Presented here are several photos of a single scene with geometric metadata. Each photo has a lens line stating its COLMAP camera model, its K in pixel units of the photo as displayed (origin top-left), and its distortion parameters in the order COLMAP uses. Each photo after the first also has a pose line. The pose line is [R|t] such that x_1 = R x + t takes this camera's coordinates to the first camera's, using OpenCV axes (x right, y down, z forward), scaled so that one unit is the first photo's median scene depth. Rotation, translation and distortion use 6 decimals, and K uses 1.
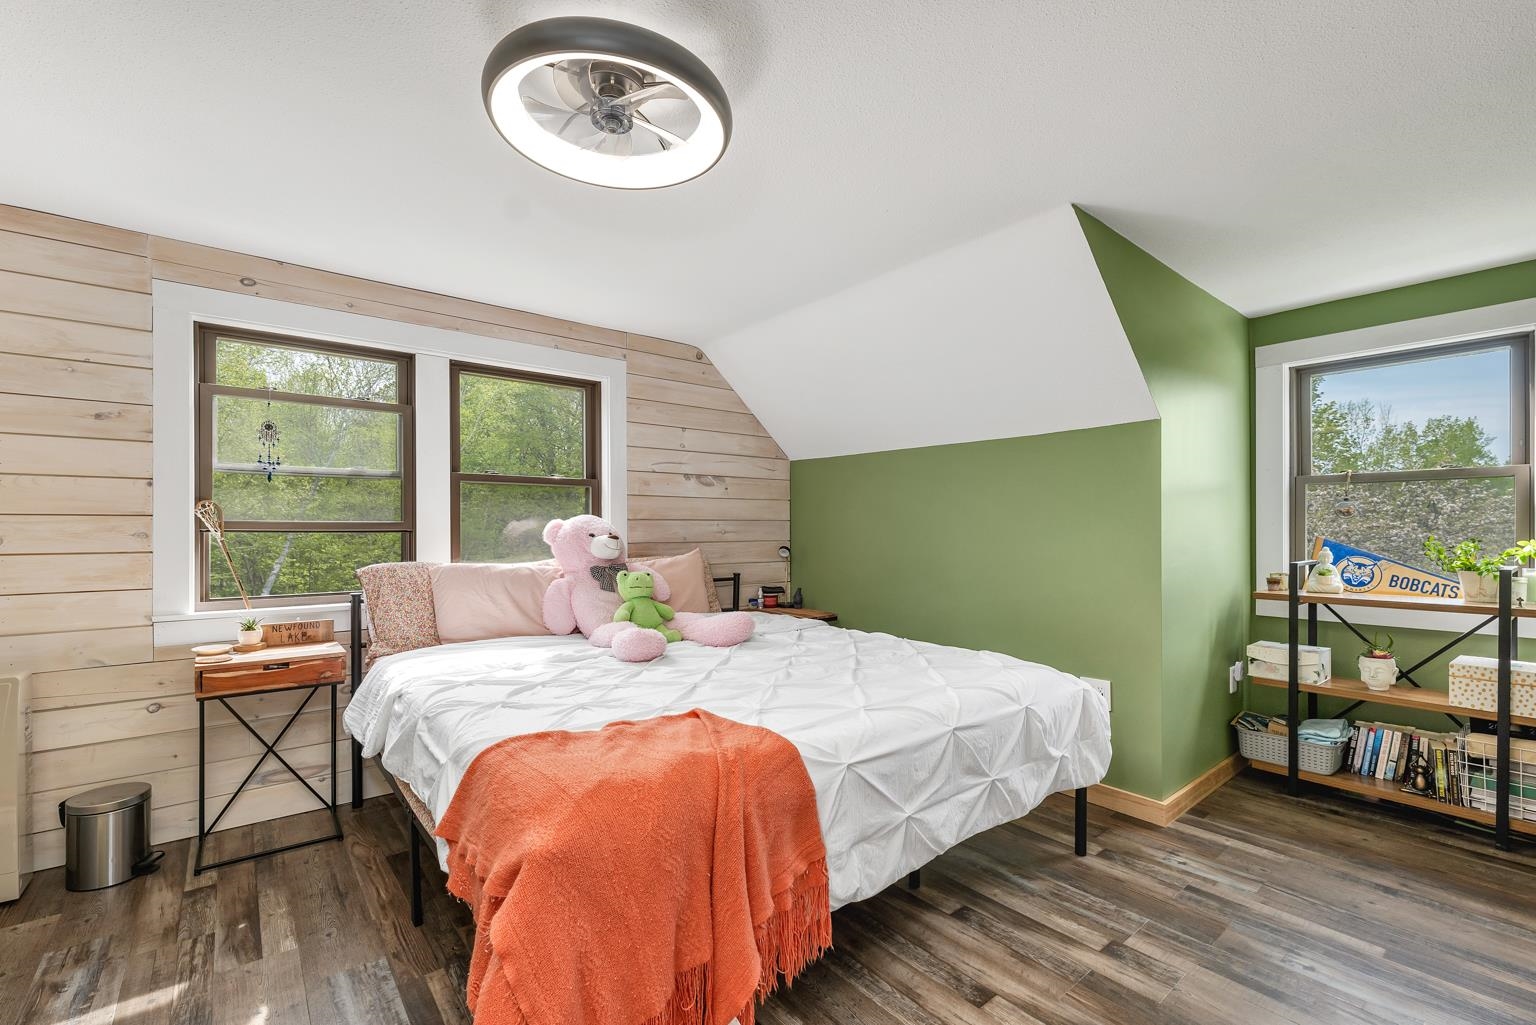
lens RADIAL K [[655.3, 0, 770.1], [0, 655.3, 518.4], [0, 0, 1]] dist [0.001971, -0.000143]
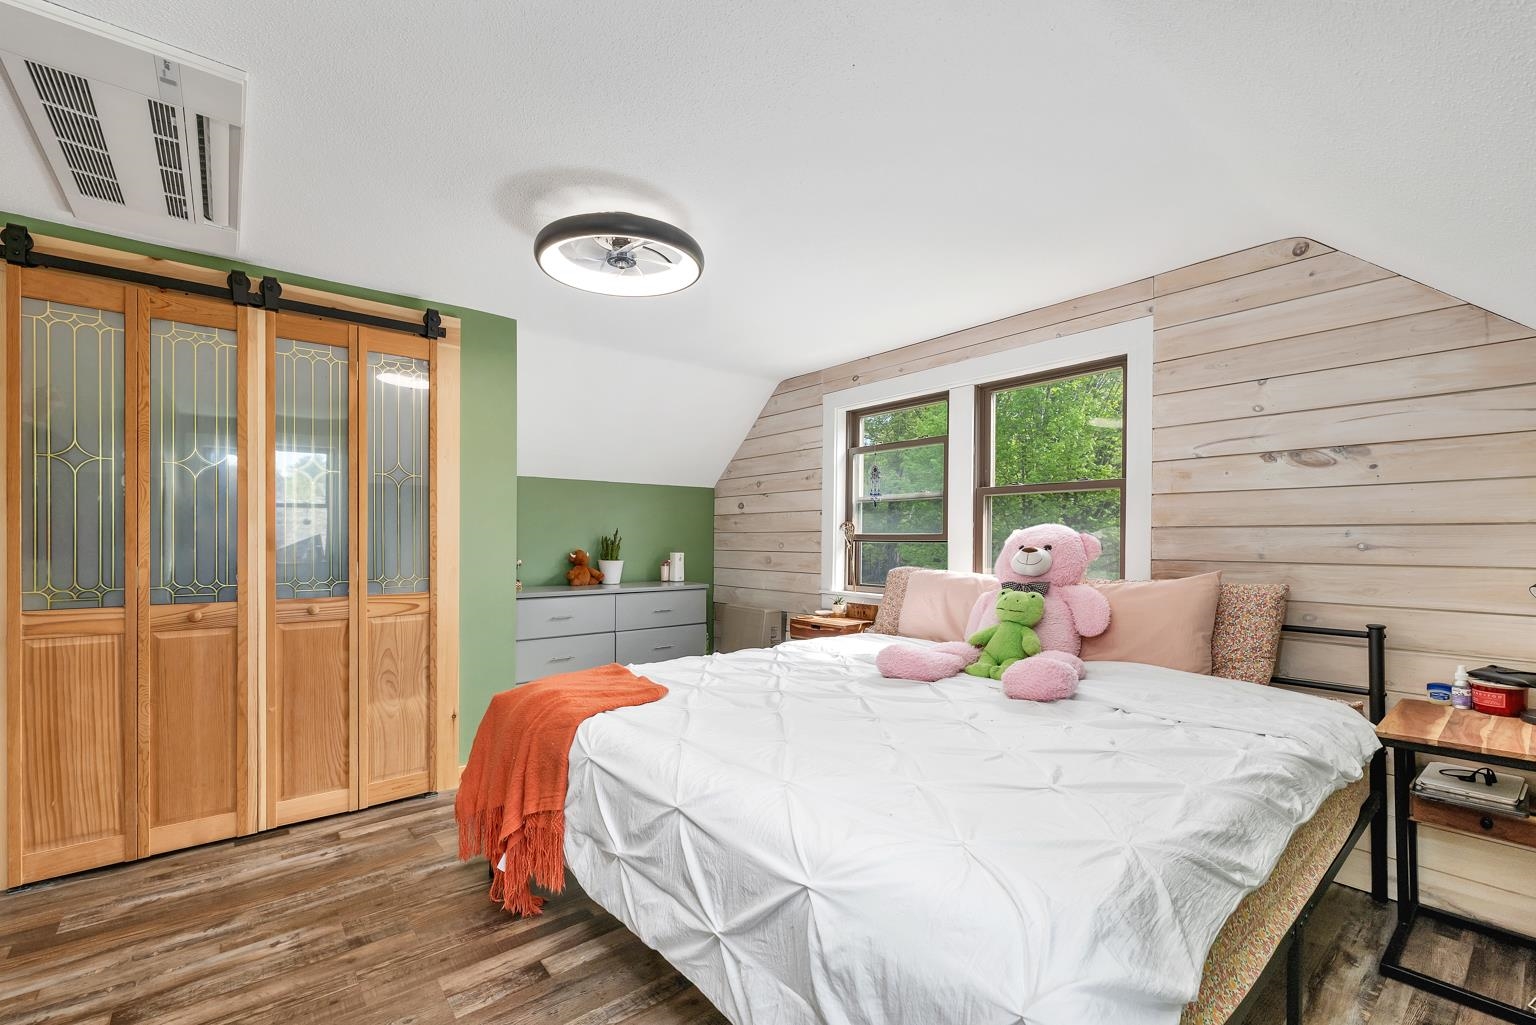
lens RADIAL K [[655.3, 0, 797.6], [0, 655.3, 547.1], [0, 0, 1]] dist [0.001971, -0.000143]
pose [[0.027032, 0.000937, -0.999634, 0.511721], [-0.000901, 0.999999, 0.000913, 0.022869], [0.999634, 0.000876, 0.027033, 0.576791]]
